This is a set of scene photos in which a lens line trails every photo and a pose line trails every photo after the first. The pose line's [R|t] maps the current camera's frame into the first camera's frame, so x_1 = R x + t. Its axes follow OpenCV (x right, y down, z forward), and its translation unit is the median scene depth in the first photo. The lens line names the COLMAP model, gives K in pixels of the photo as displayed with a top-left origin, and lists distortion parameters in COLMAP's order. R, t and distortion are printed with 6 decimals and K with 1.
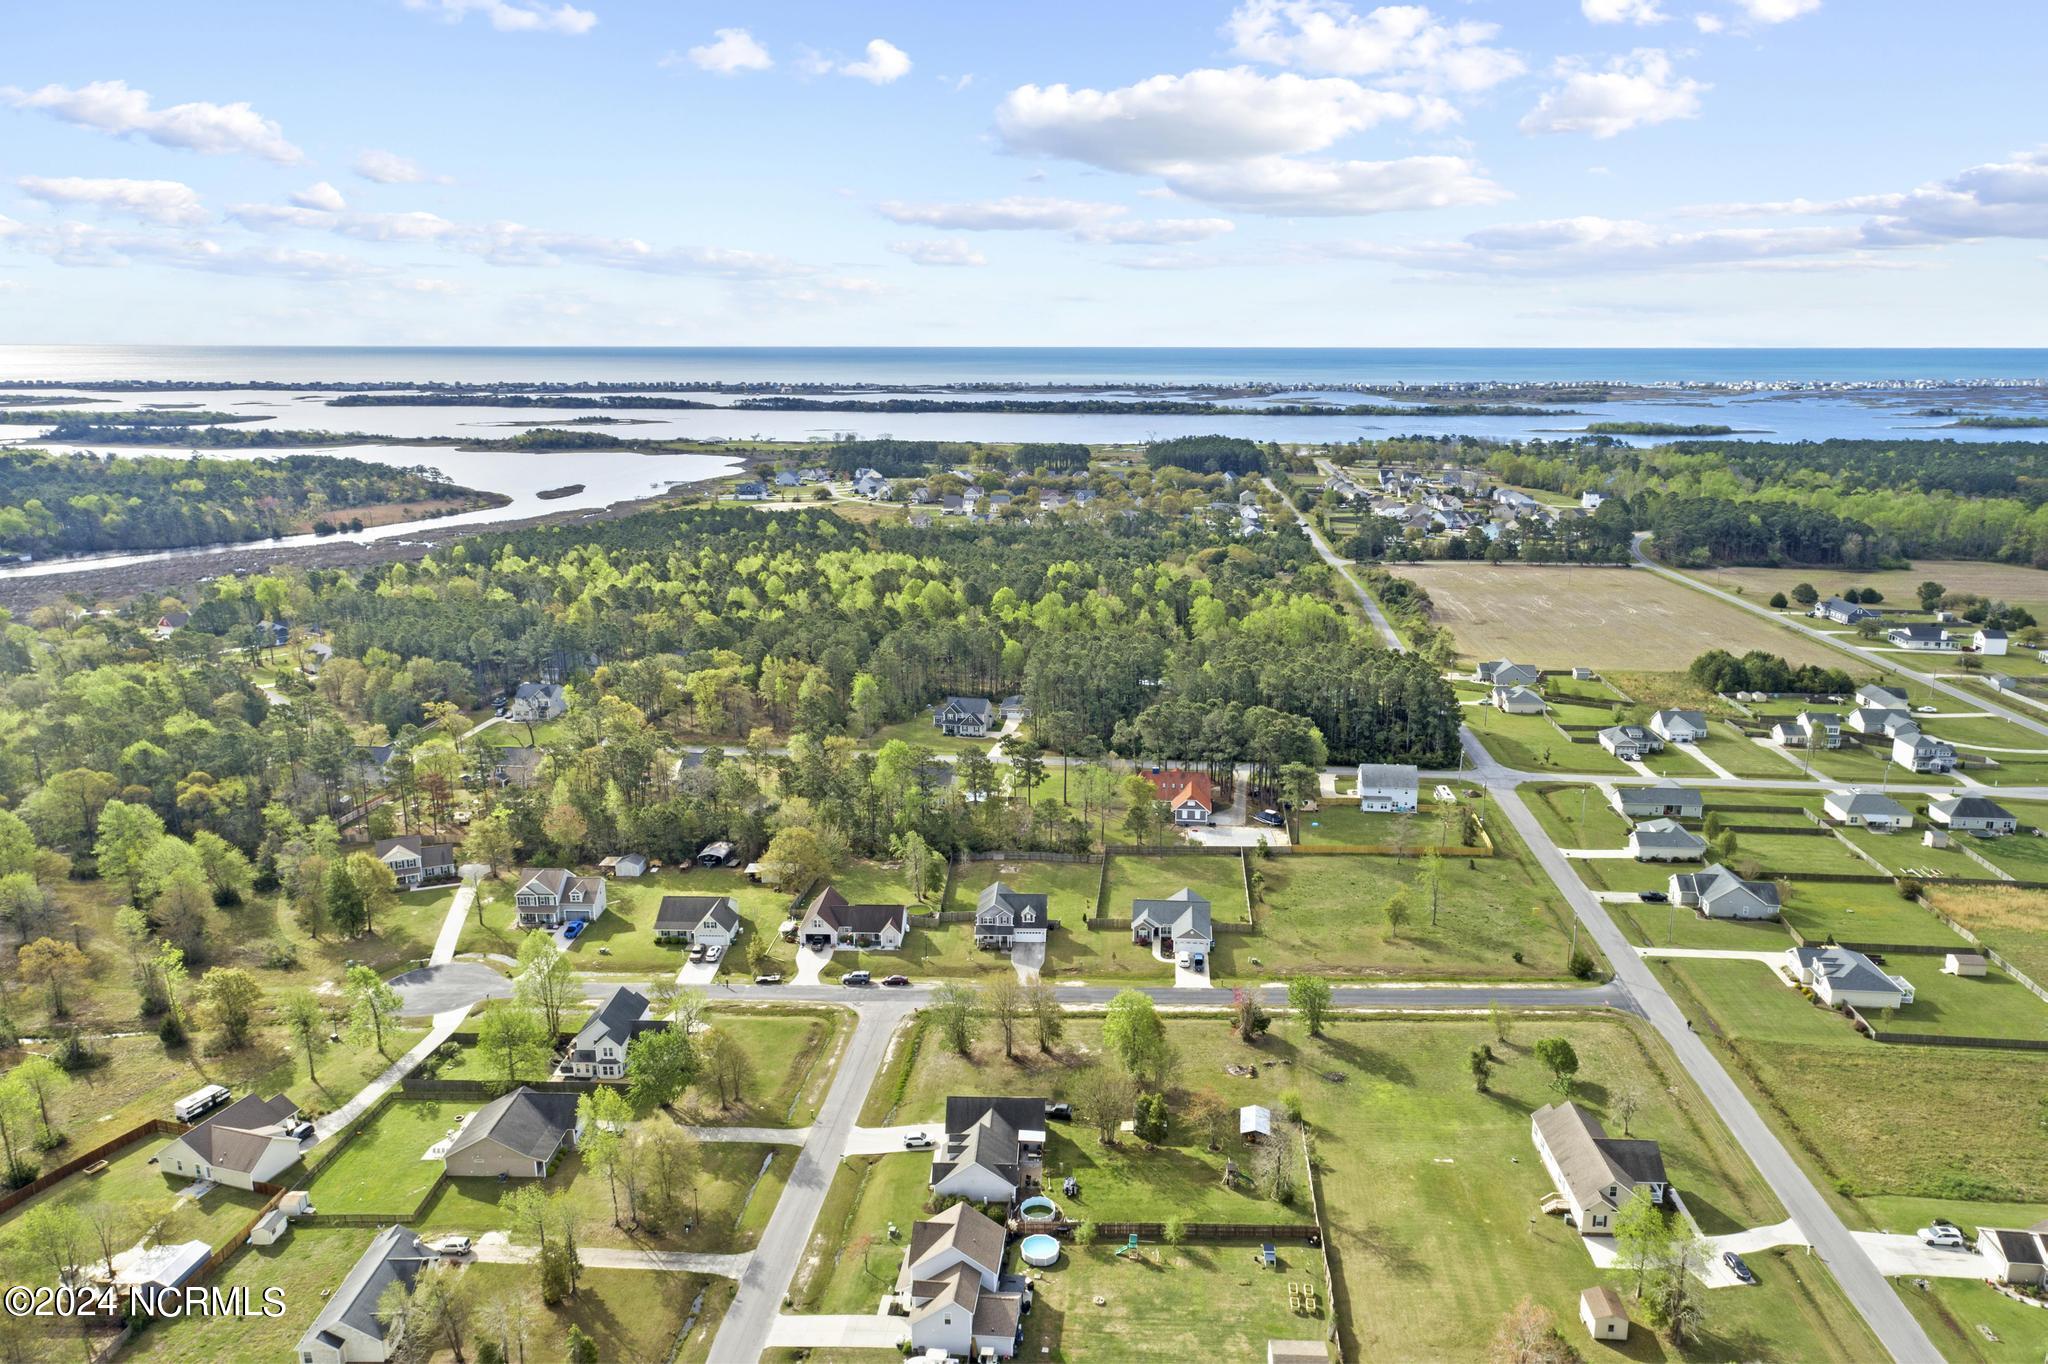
lens RADIAL K [[1371.7, 0, 1055.9], [0, 1371.7, 693.7], [0, 0, 1]] dist [0.001180, 0.006489]
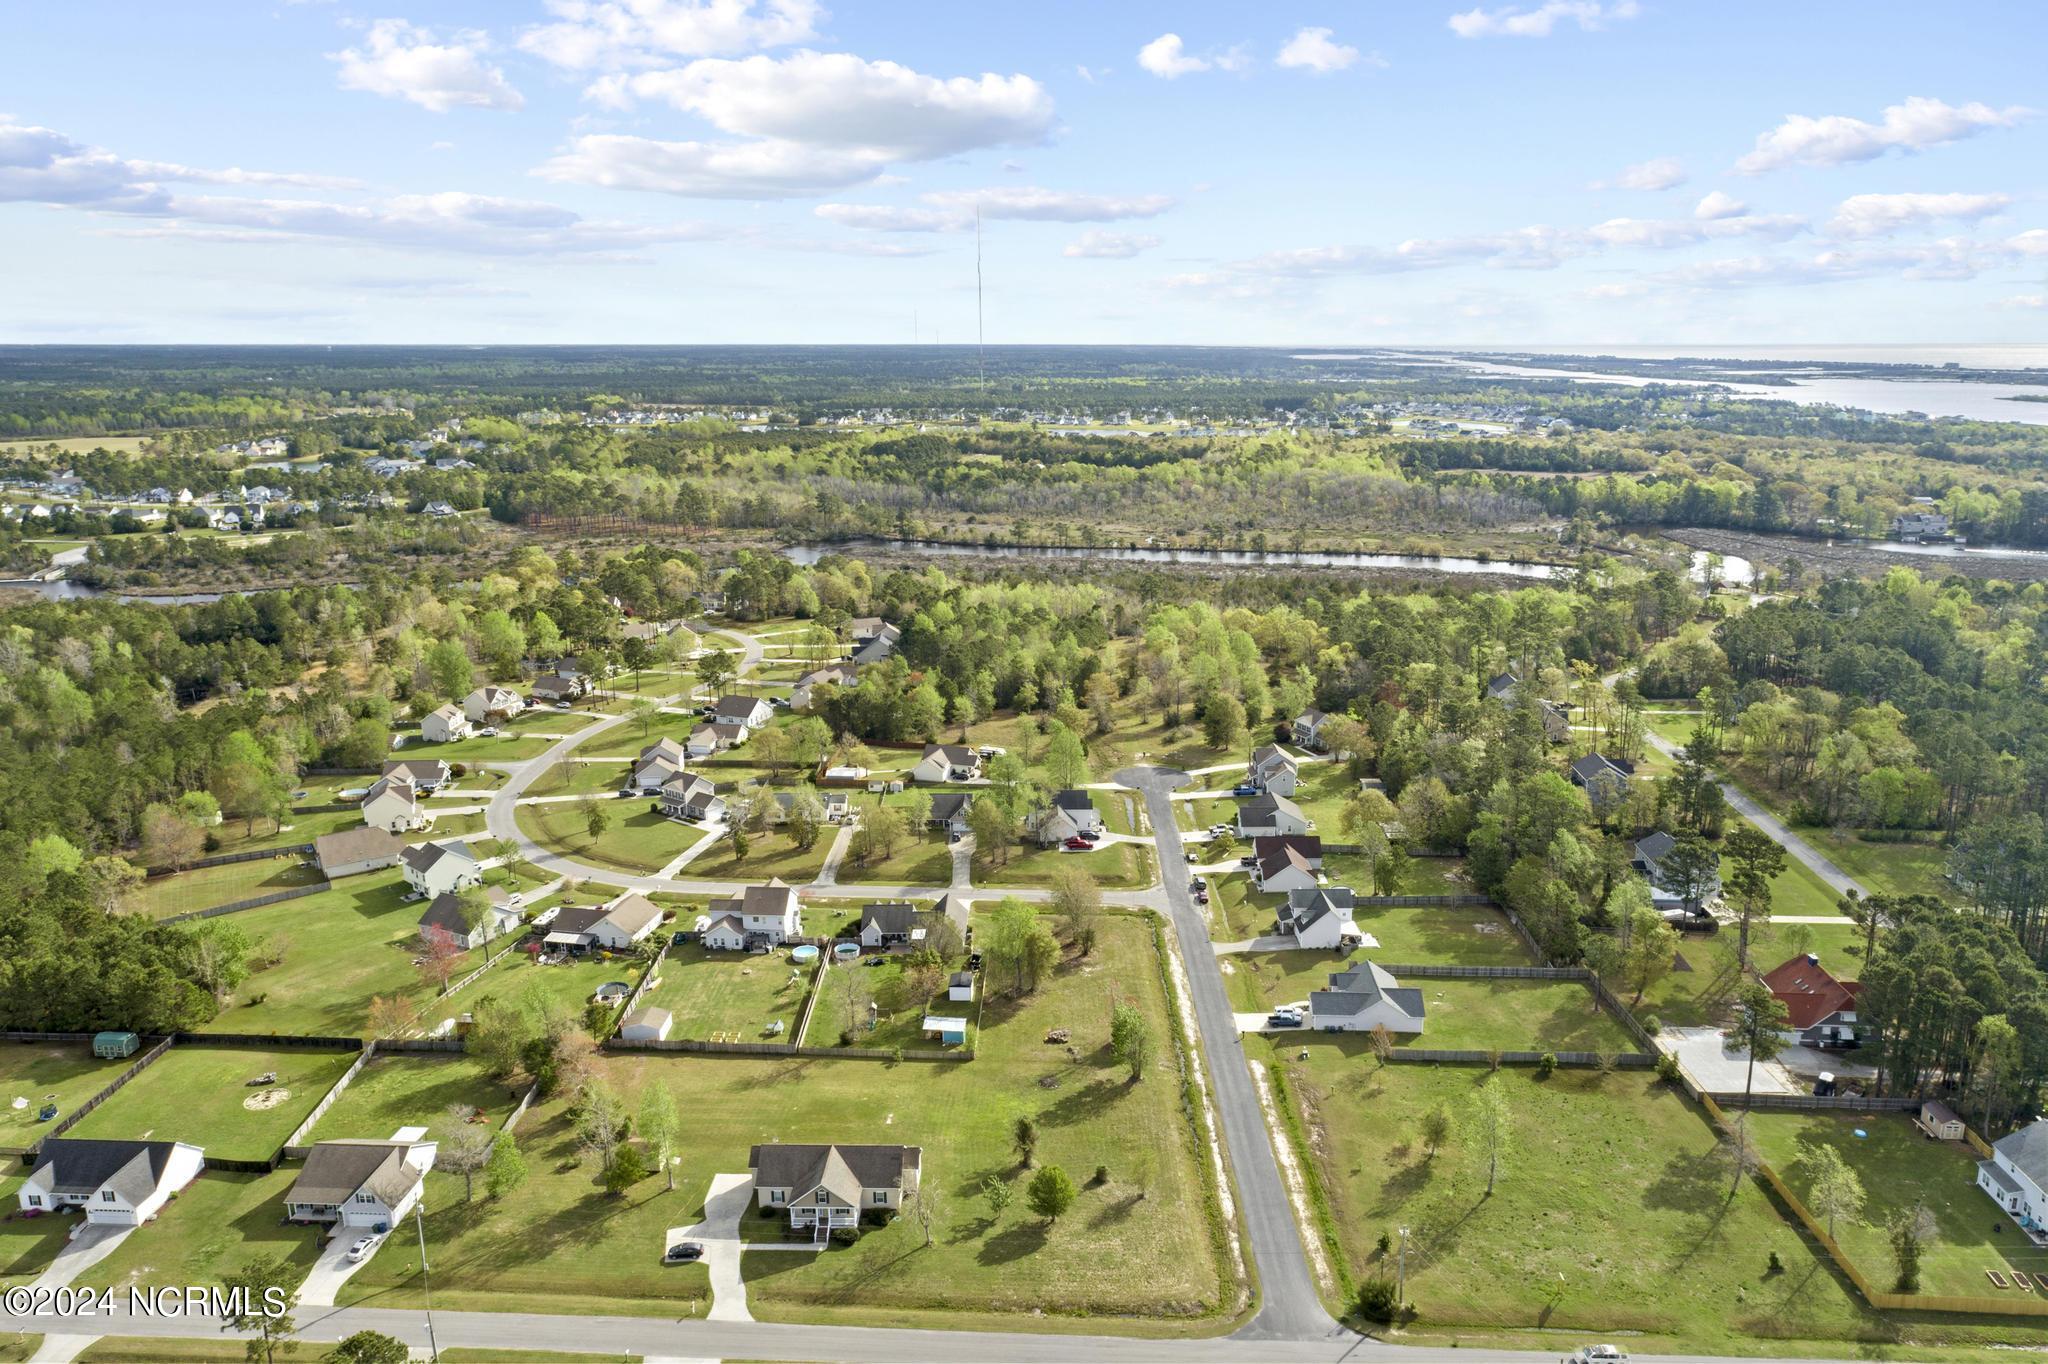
lens RADIAL K [[1377.4, 0, 1050.8], [0, 1377.4, 668.6], [0, 0, 1]] dist [-0.001458, 0.007109]
pose [[0.033007, 0.229022, -0.972862, 0.704063], [-0.244666, 0.945627, 0.214309, -0.137301], [0.969046, 0.230952, 0.087246, 0.542424]]
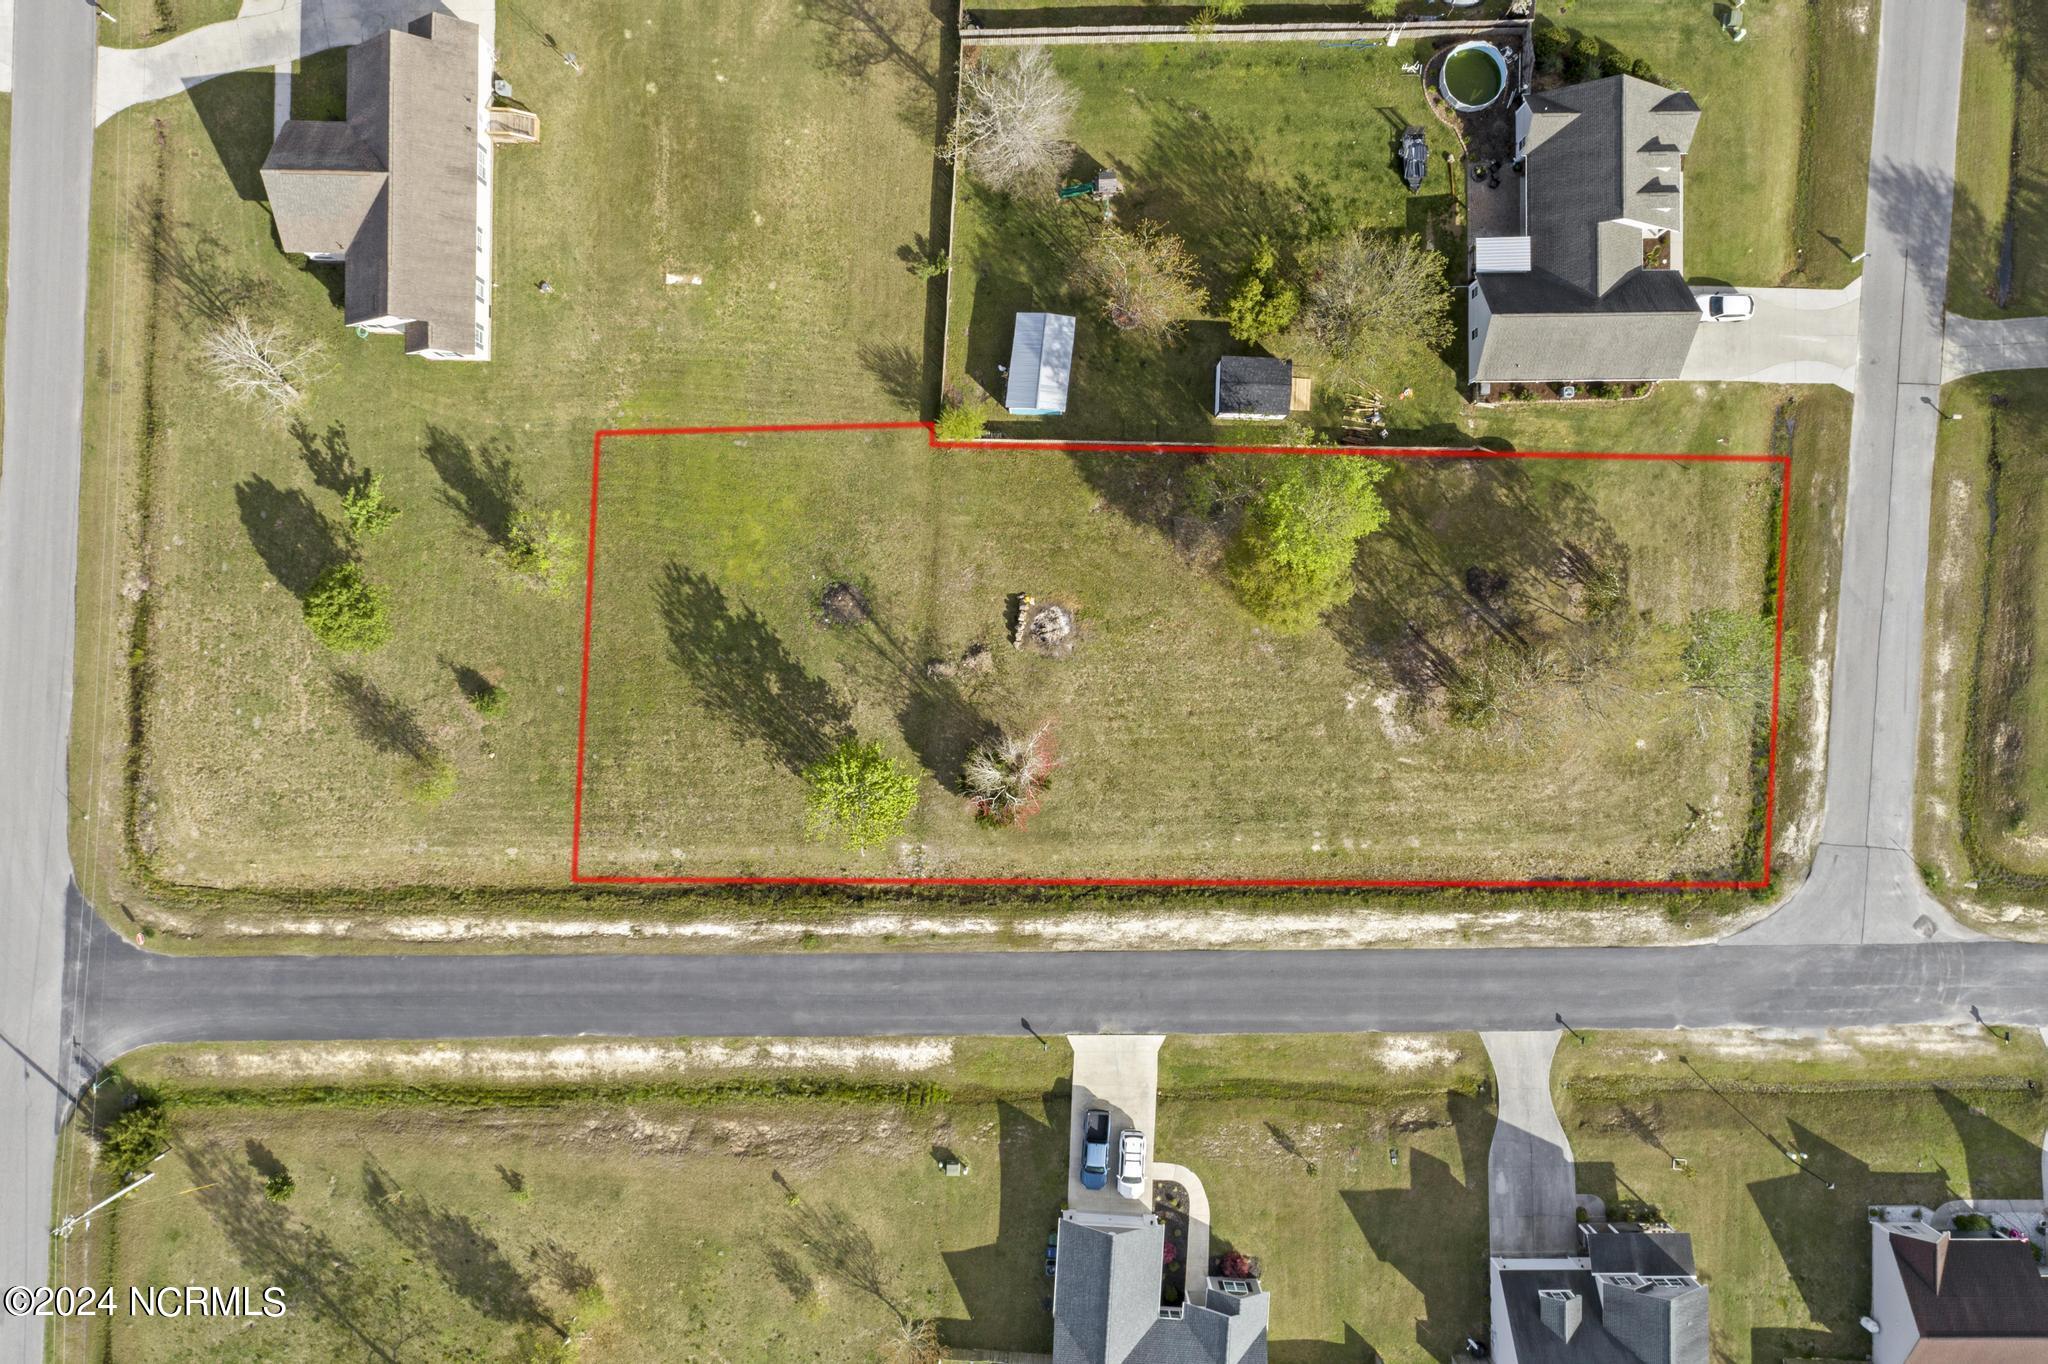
lens RADIAL K [[1377.4, 0, 1050.8], [0, 1377.4, 668.6], [0, 0, 1]] dist [-0.001458, 0.007109]
pose [[-0.999451, 0.031217, 0.011107, 0.082054], [0.002538, -0.262098, 0.965038, -0.111678], [0.033037, 0.964536, 0.261875, 0.577915]]
